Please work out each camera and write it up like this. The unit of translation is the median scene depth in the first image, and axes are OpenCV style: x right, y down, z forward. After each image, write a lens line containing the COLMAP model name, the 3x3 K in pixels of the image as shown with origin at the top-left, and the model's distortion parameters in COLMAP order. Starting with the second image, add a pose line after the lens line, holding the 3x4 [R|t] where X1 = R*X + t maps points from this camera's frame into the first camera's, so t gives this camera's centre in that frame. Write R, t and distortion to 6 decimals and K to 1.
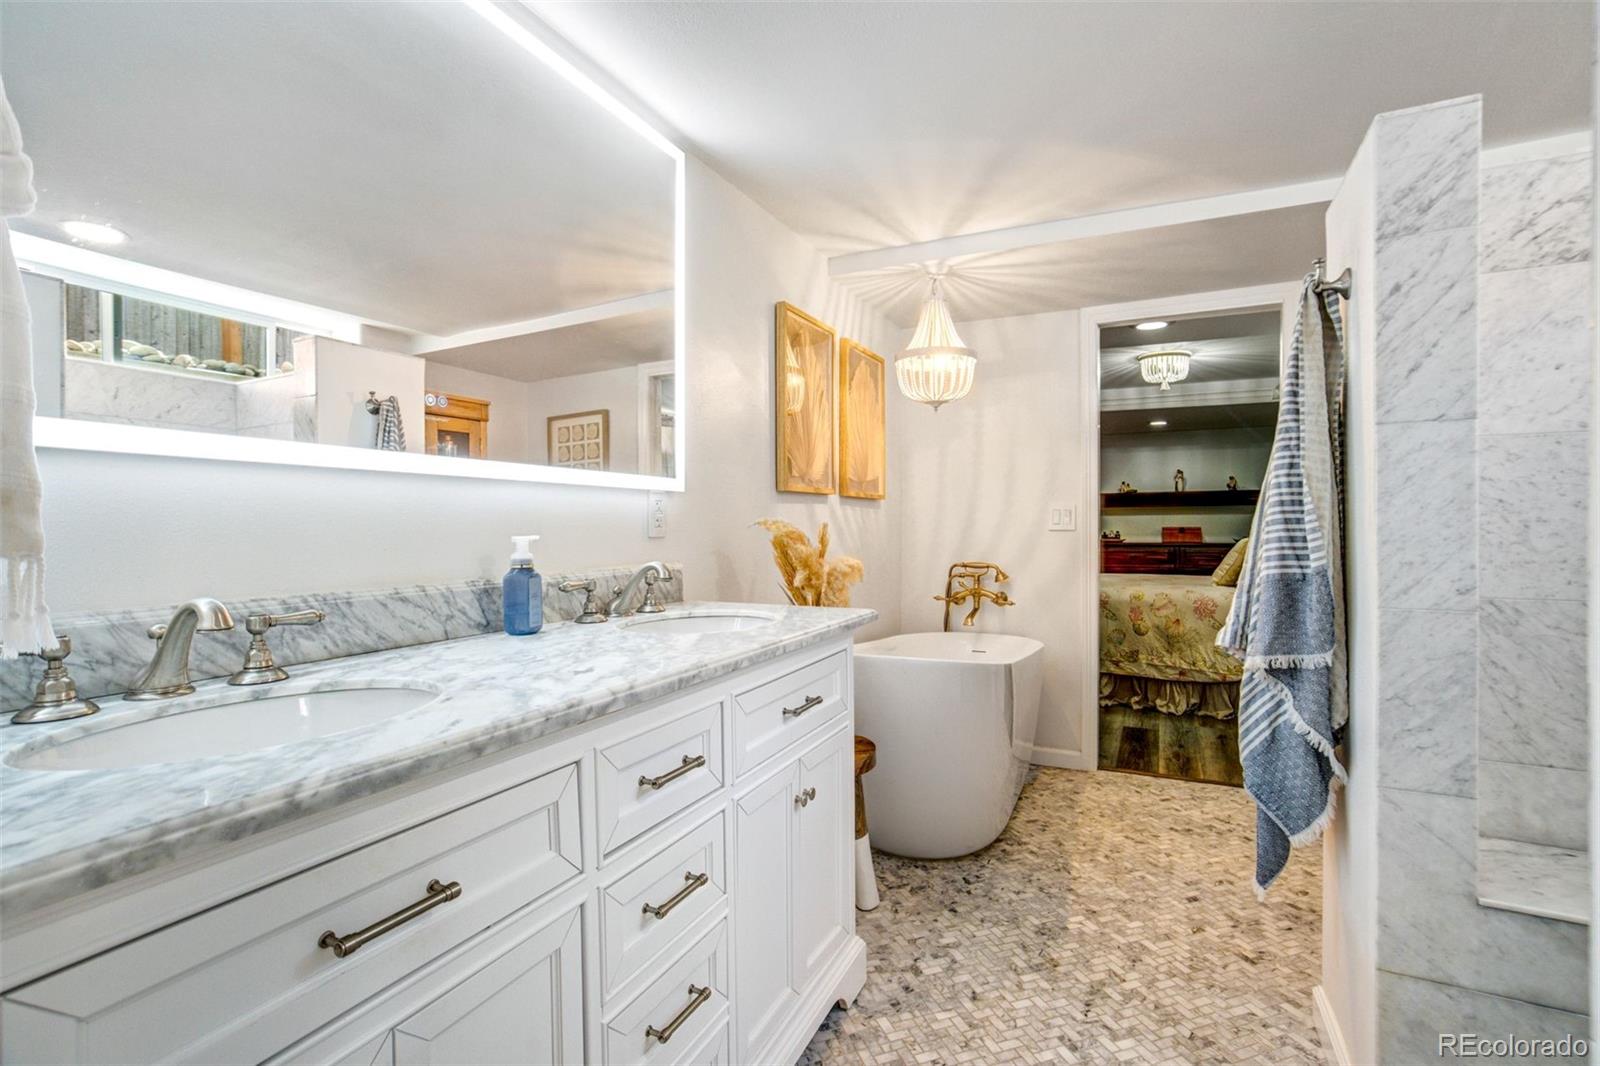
lens RADIAL K [[740.8, 0, 798.3], [0, 740.8, 530.7], [0, 0, 1]] dist [-0.045226, 0.024796]
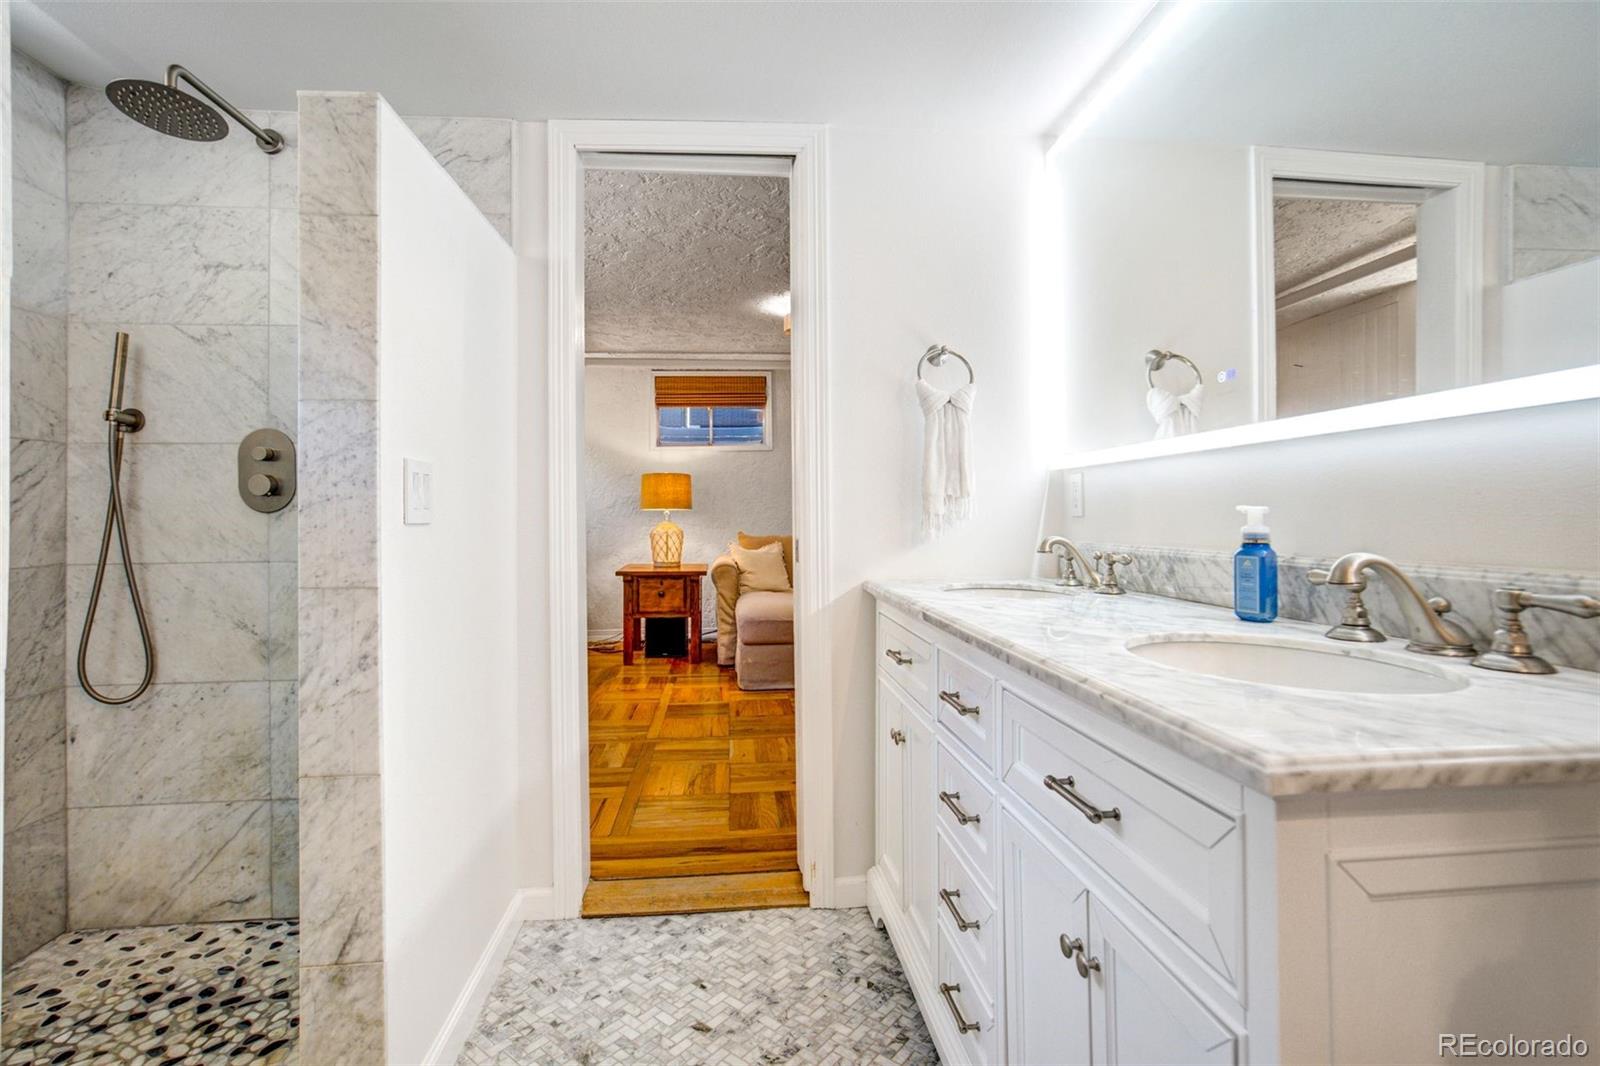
lens RADIAL K [[740.8, 0, 798.3], [0, 740.8, 530.7], [0, 0, 1]] dist [-0.045226, 0.024796]
pose [[-0.848634, 0.023416, -0.528463, 0.512158], [0.010589, 0.999572, 0.027286, 0.007673], [0.528875, 0.017560, -0.848518, 1.415308]]
